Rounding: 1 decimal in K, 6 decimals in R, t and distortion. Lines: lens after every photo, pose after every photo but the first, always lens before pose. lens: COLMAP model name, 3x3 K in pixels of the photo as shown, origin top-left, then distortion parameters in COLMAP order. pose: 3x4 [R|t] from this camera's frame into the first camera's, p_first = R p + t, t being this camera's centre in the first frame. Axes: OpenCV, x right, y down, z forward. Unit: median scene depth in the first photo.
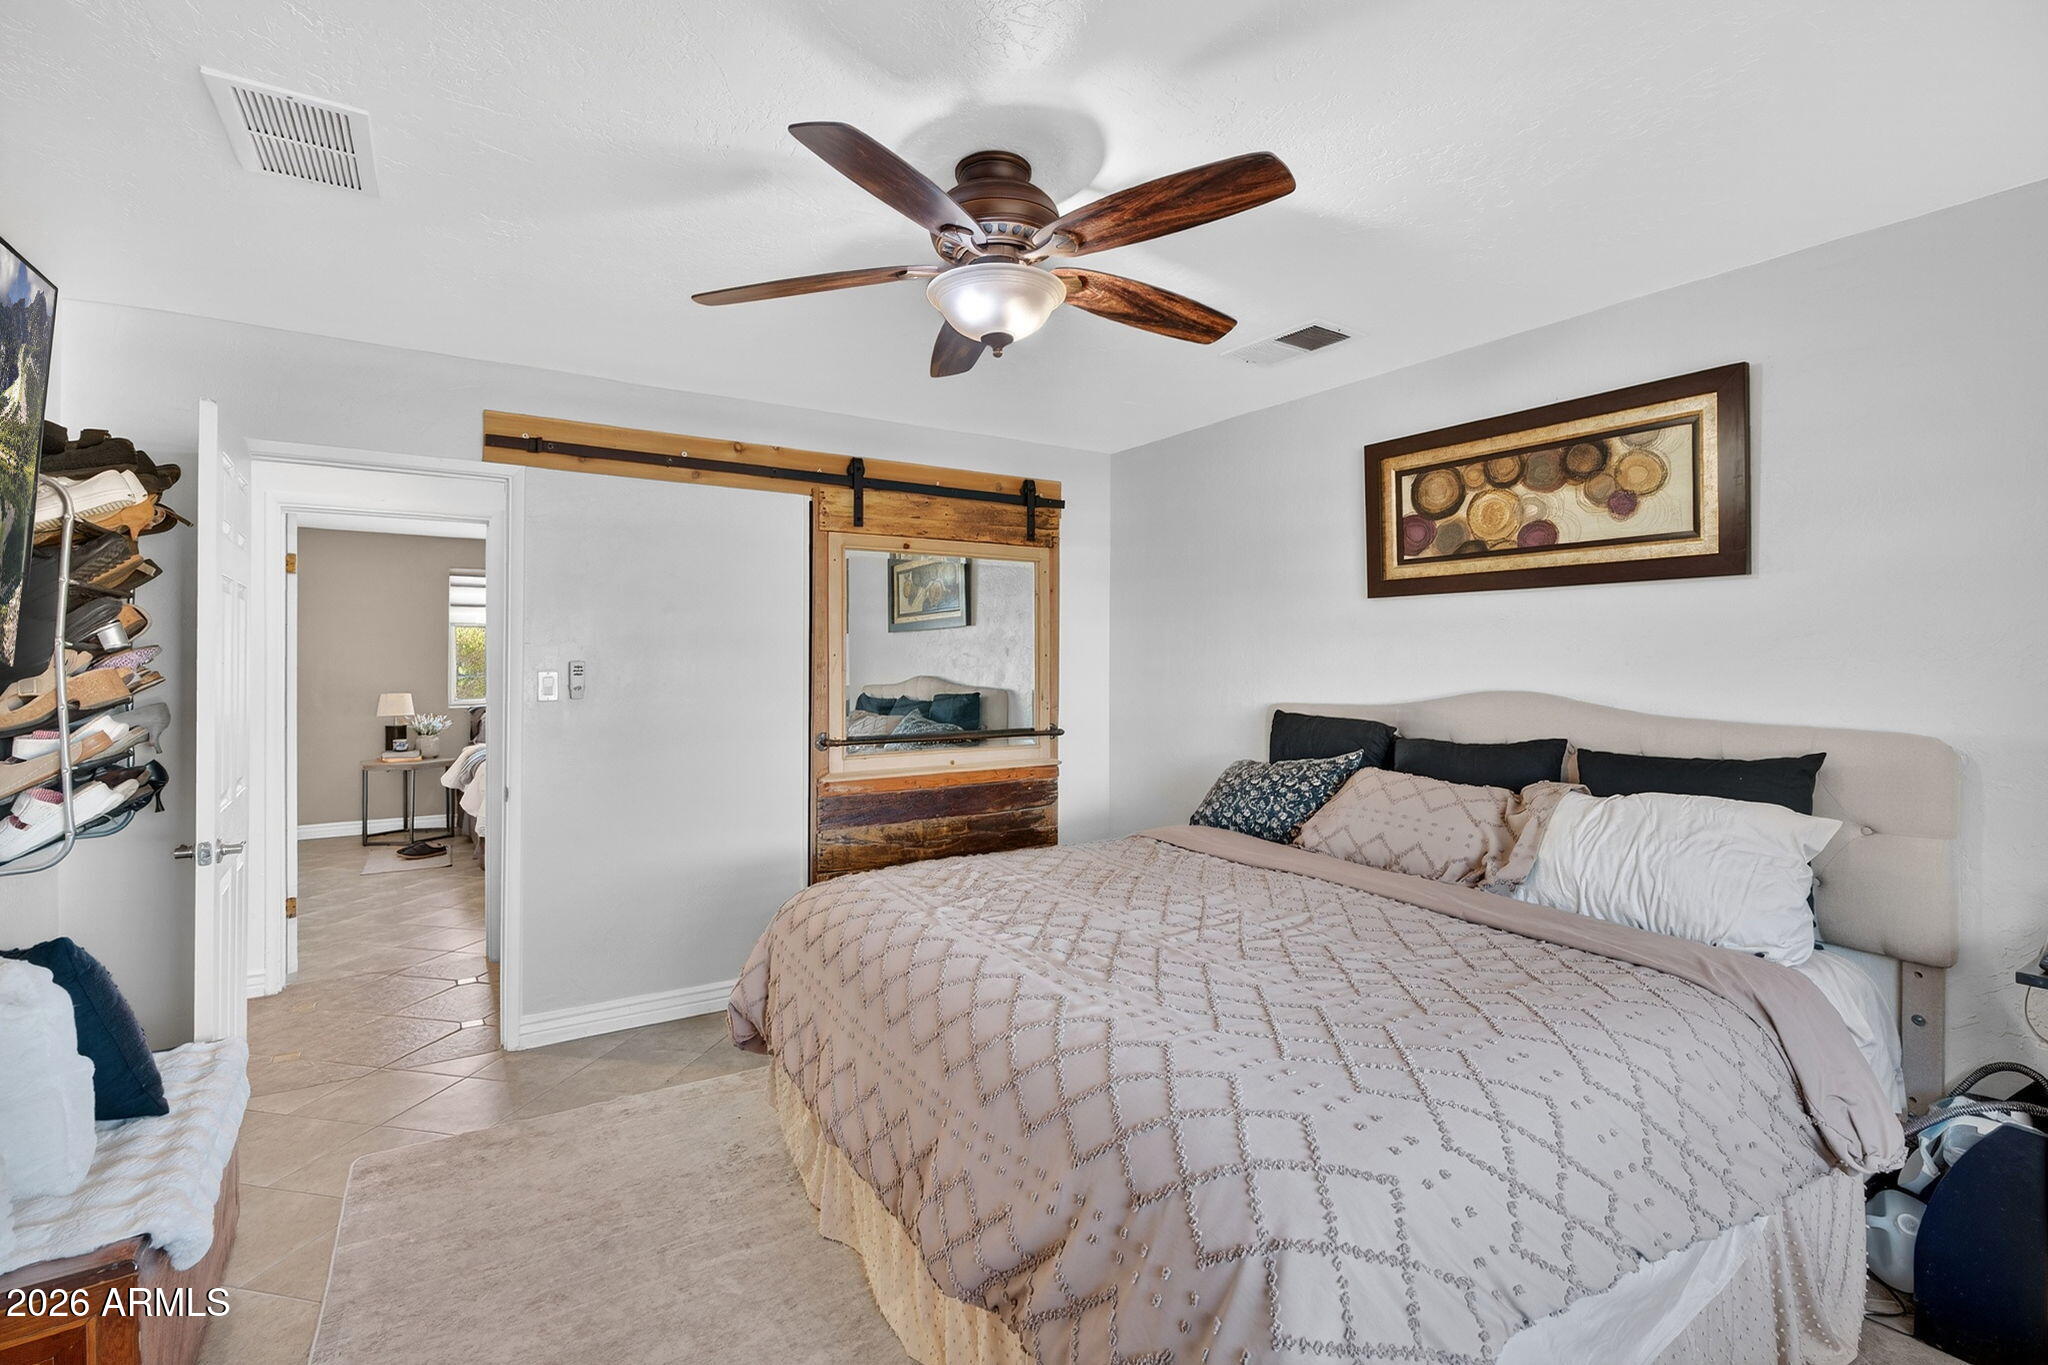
lens RADIAL K [[923.2, 0, 1035.9], [0, 923.2, 646.6], [0, 0, 1]] dist [-0.003239, -0.001065]
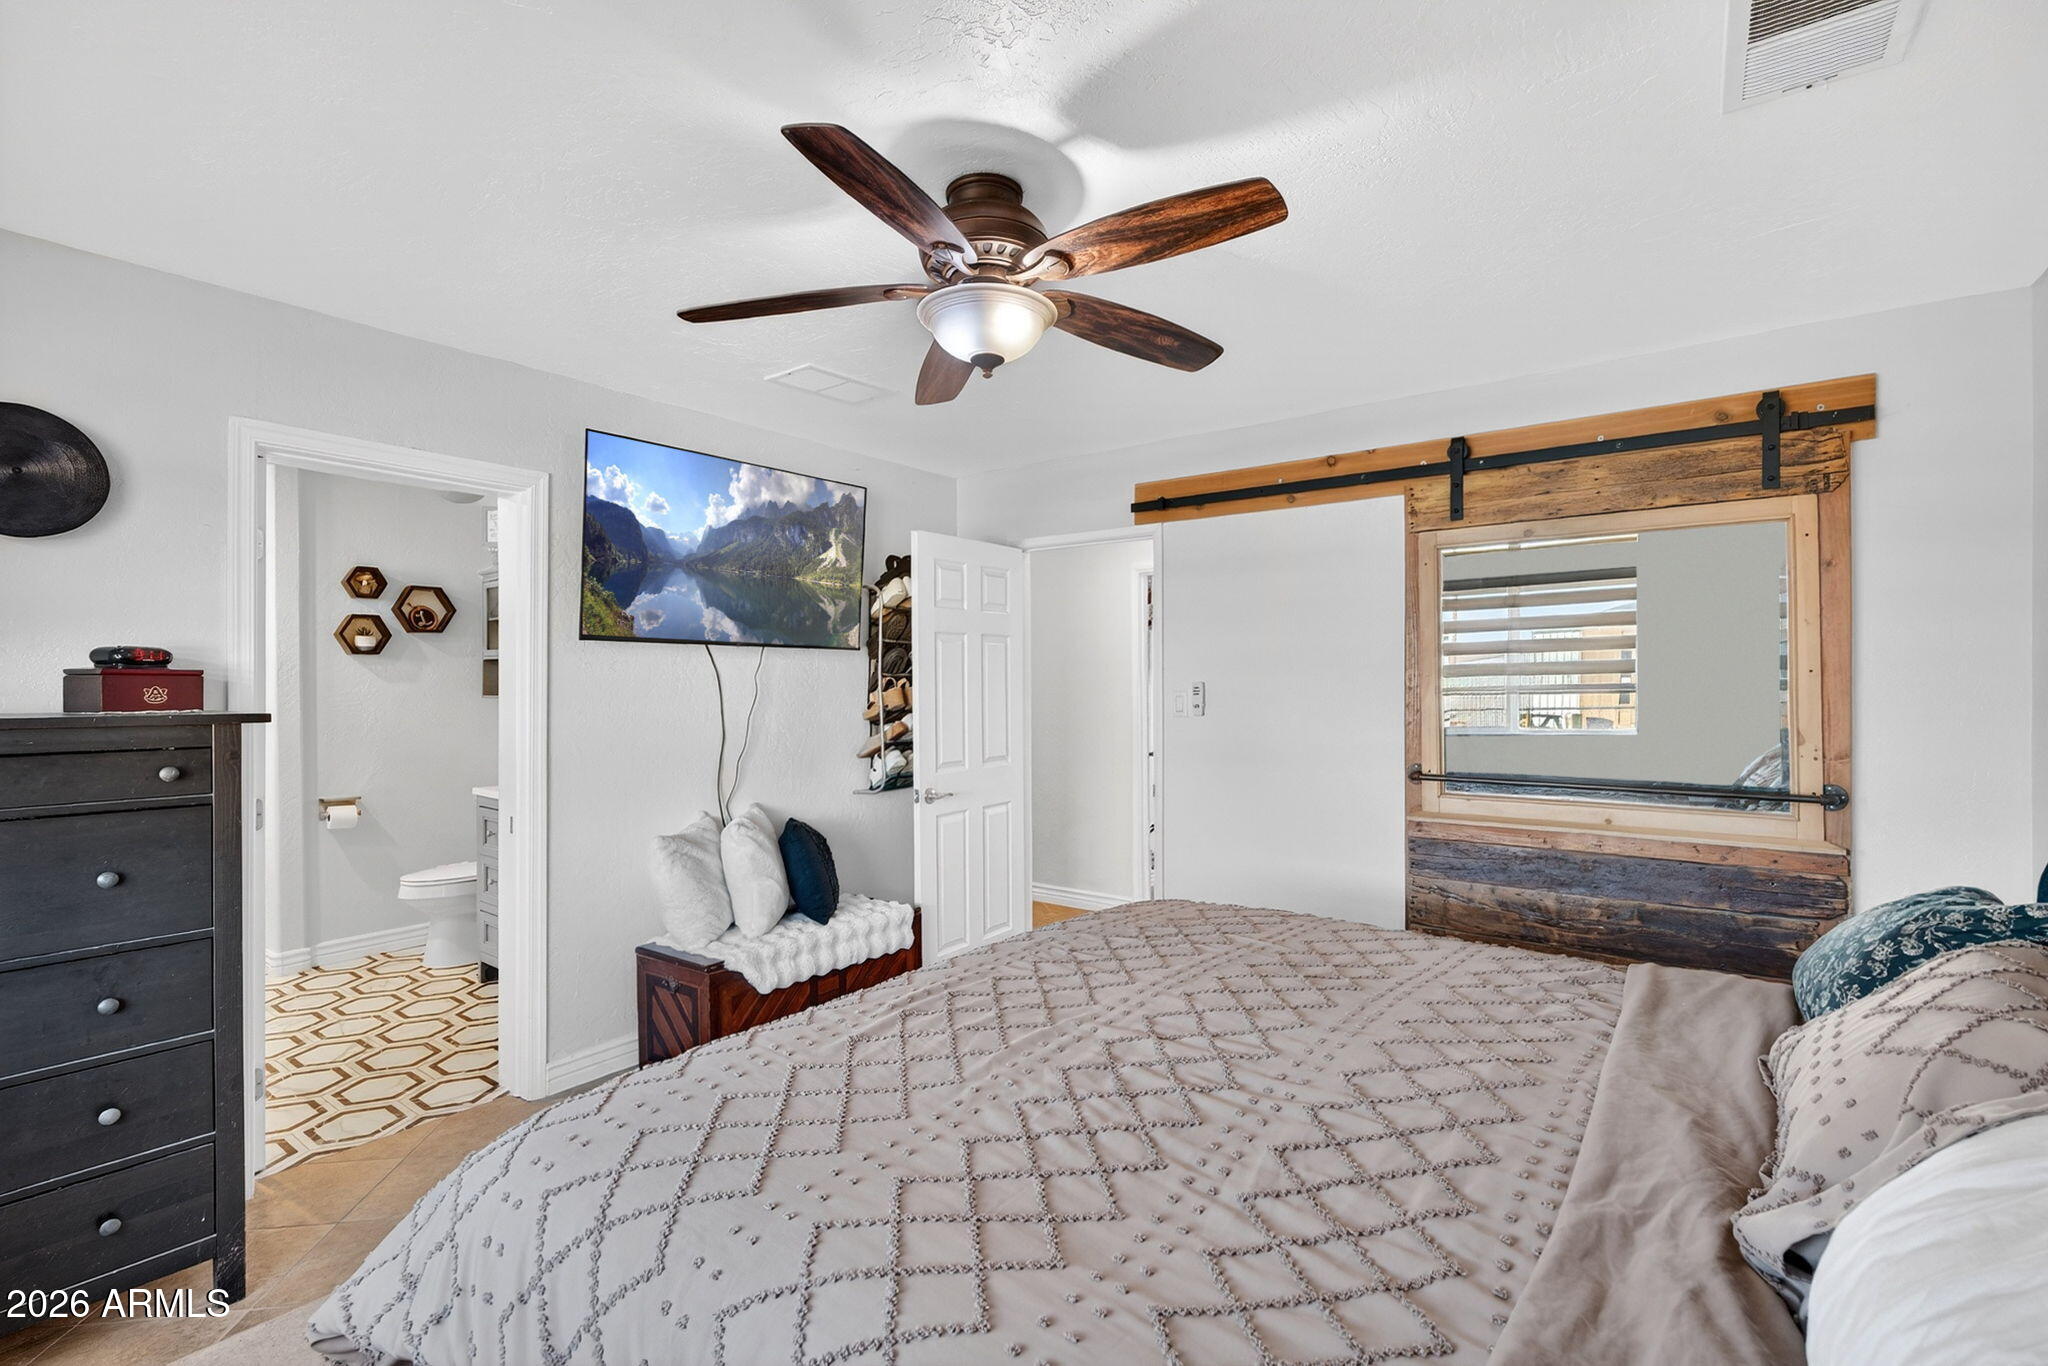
lens RADIAL K [[923.2, 0, 1022.4], [0, 923.2, 683.1], [0, 0, 1]] dist [-0.003239, -0.001065]
pose [[0.347769, 0.000232, -0.937580, 0.450446], [0.017154, 0.999831, 0.006610, 0.004757], [0.937423, -0.018382, 0.347706, 0.340059]]
